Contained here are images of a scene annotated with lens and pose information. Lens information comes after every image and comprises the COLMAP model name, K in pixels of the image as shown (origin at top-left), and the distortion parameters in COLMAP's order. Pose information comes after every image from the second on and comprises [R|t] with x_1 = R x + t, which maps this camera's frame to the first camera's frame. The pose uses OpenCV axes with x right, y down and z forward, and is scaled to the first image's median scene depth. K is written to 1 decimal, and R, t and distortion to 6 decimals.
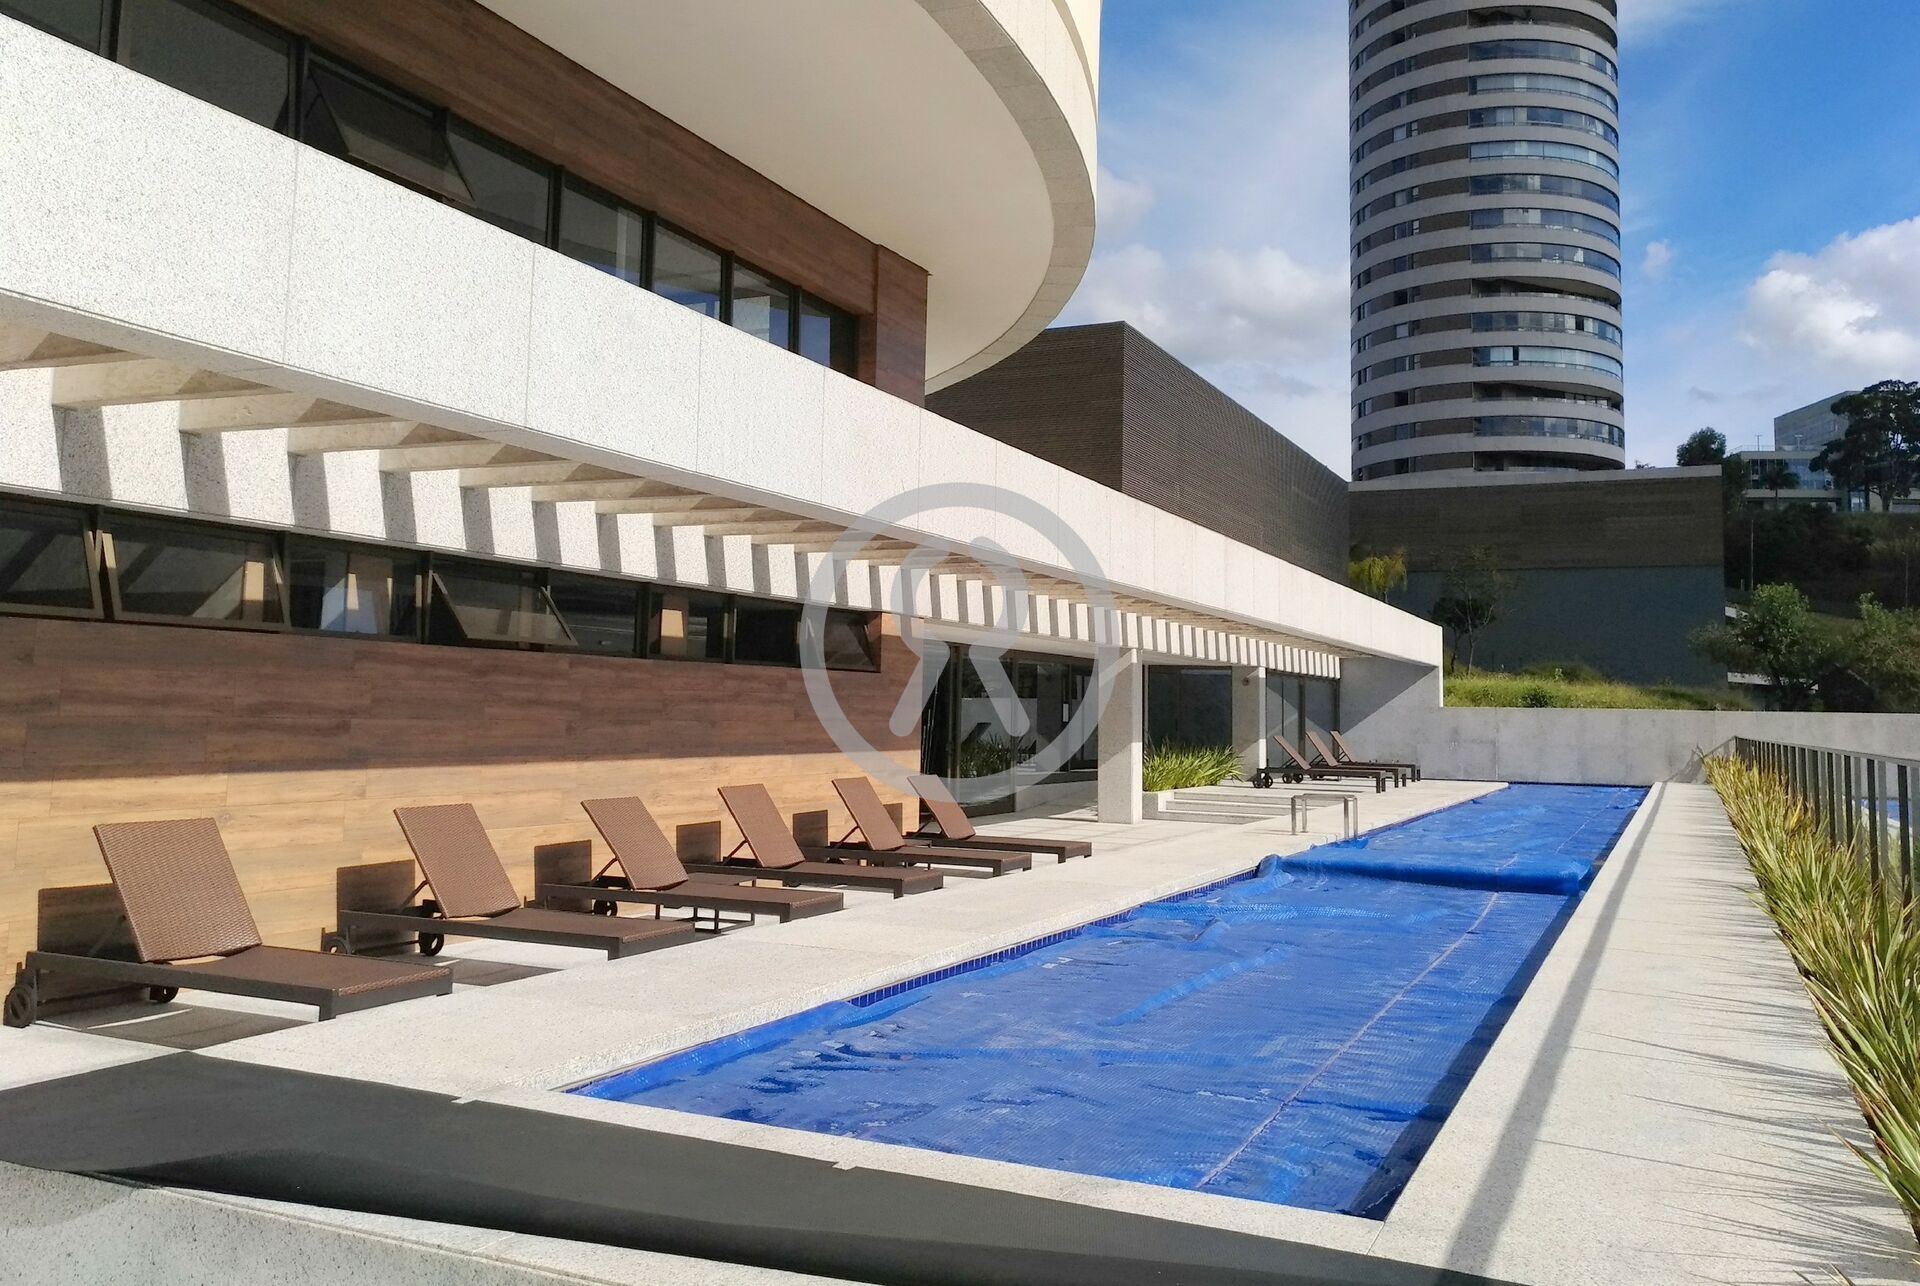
lens RADIAL K [[1614.9, 0, 960.0], [0, 1614.9, 643.0], [0, 0, 1]] dist [-0.005937, -0.004627]
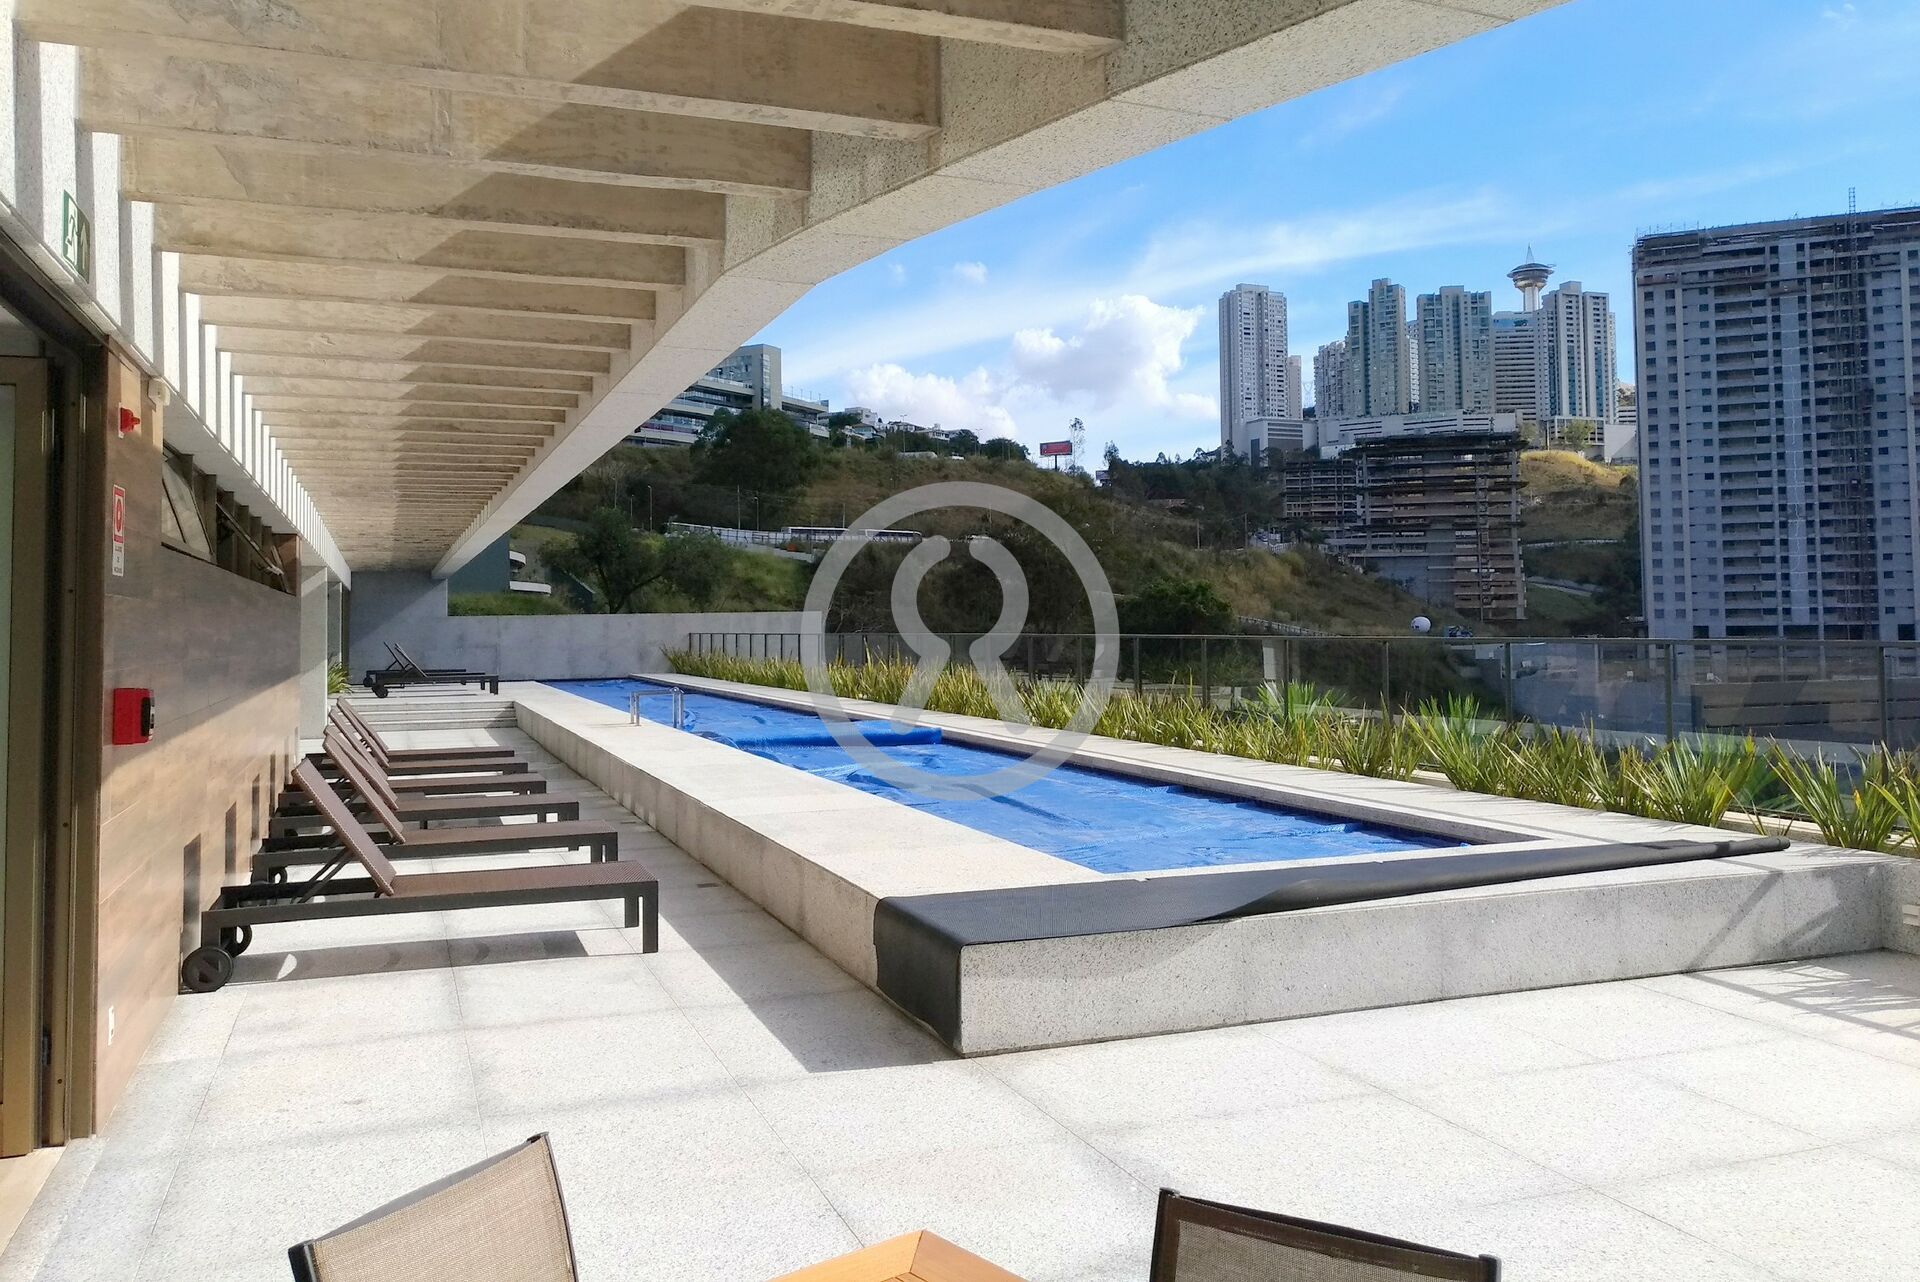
lens RADIAL K [[1614.9, 0, 960.0], [0, 1614.9, 641.0], [0, 0, 1]] dist [-0.005937, -0.004627]
pose [[0.679211, -0.037457, 0.732986, -0.269669], [-0.004934, 0.998441, 0.055594, -0.005853], [-0.733926, -0.041376, 0.677968, 0.012249]]
